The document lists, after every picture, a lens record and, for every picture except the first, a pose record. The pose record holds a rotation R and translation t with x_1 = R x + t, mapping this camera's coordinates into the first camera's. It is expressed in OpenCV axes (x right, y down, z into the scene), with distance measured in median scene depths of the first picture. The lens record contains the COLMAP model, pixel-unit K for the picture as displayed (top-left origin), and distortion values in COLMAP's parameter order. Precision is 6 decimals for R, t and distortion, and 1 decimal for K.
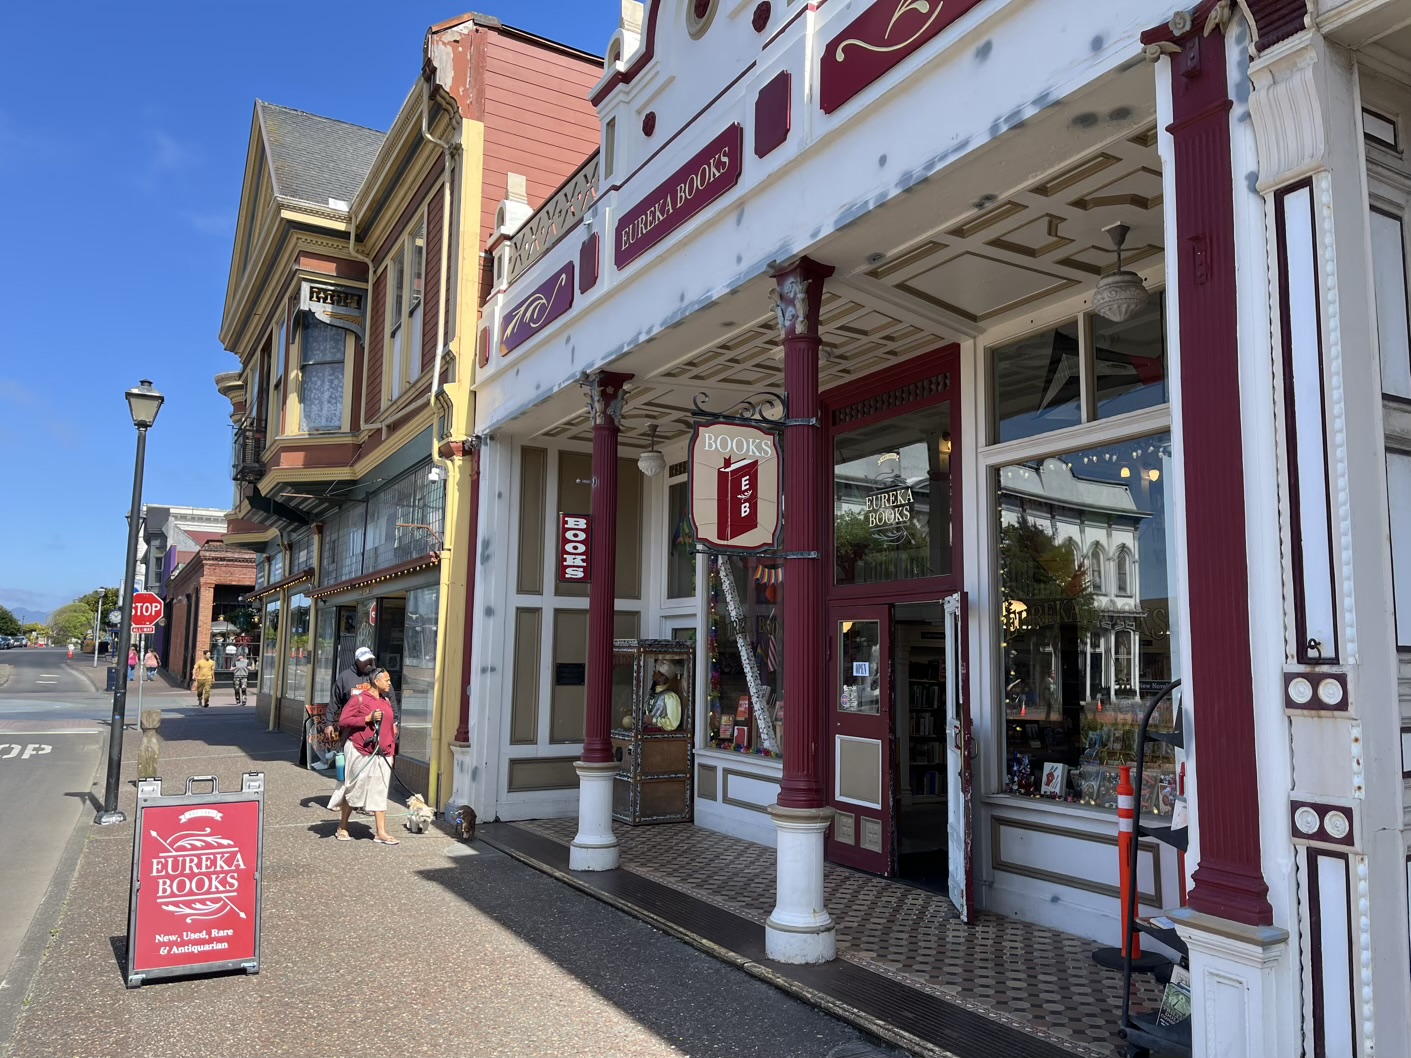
lens RADIAL K [[1060.1, 0, 710.1], [0, 1060.1, 528.7], [0, 0, 1]] dist [0.005406, -0.003694]
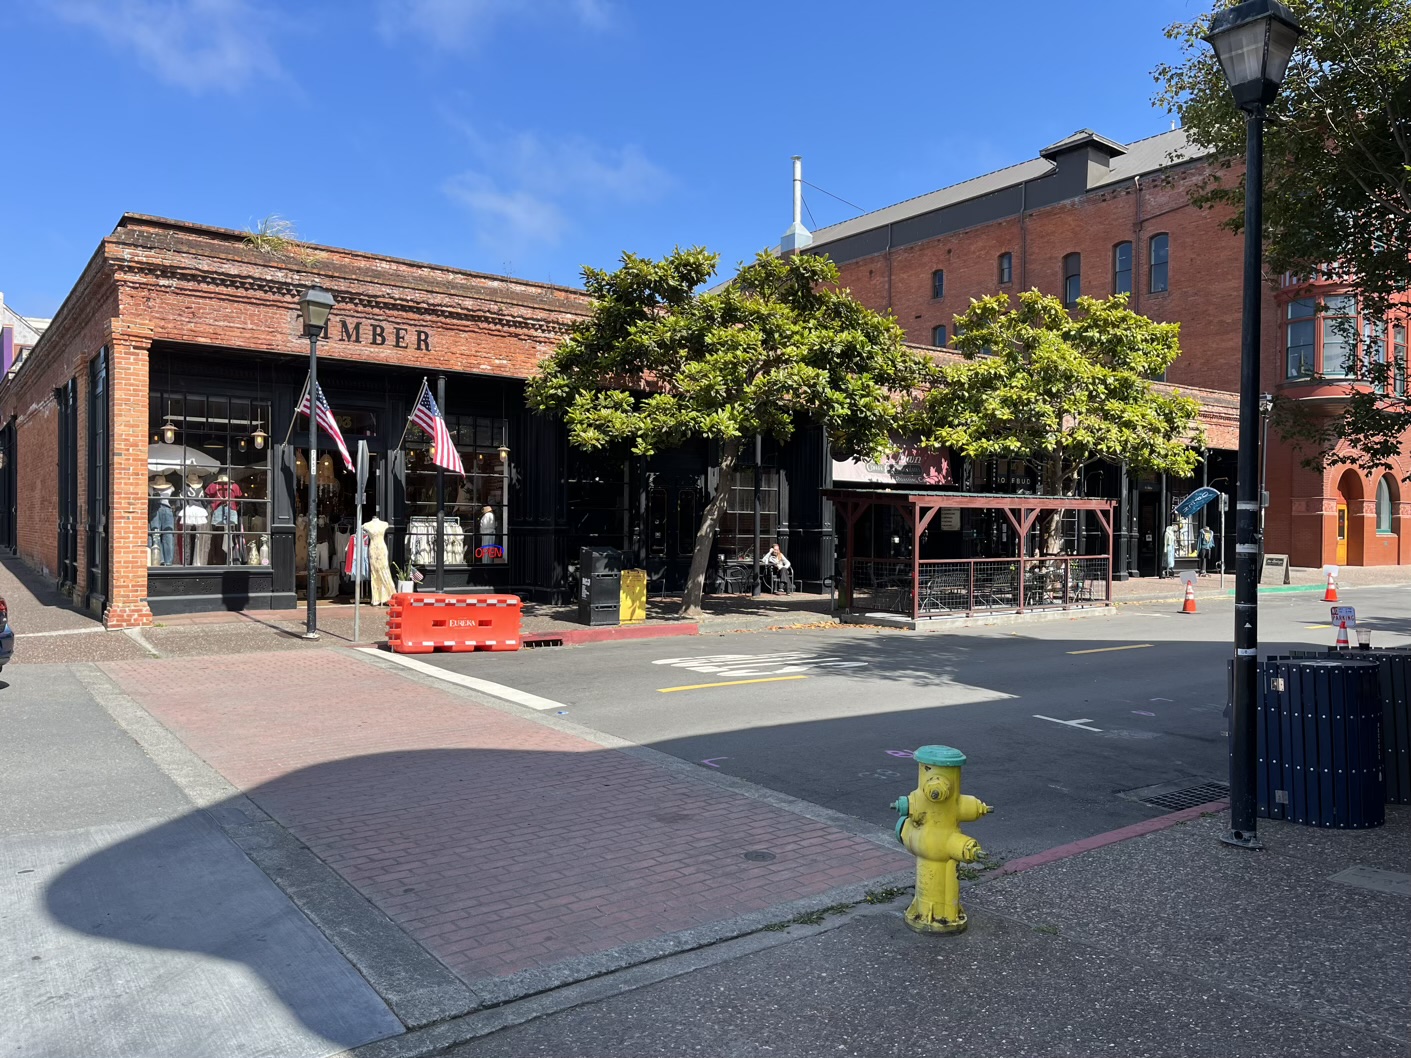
lens RADIAL K [[1060.1, 0, 703.2], [0, 1060.1, 529.5], [0, 0, 1]] dist [0.005406, -0.003694]
pose [[0.993190, -0.010544, 0.116026, -0.315254], [-0.004924, 0.991207, 0.132226, 0.067004], [-0.116401, -0.131897, 0.984405, 0.596892]]
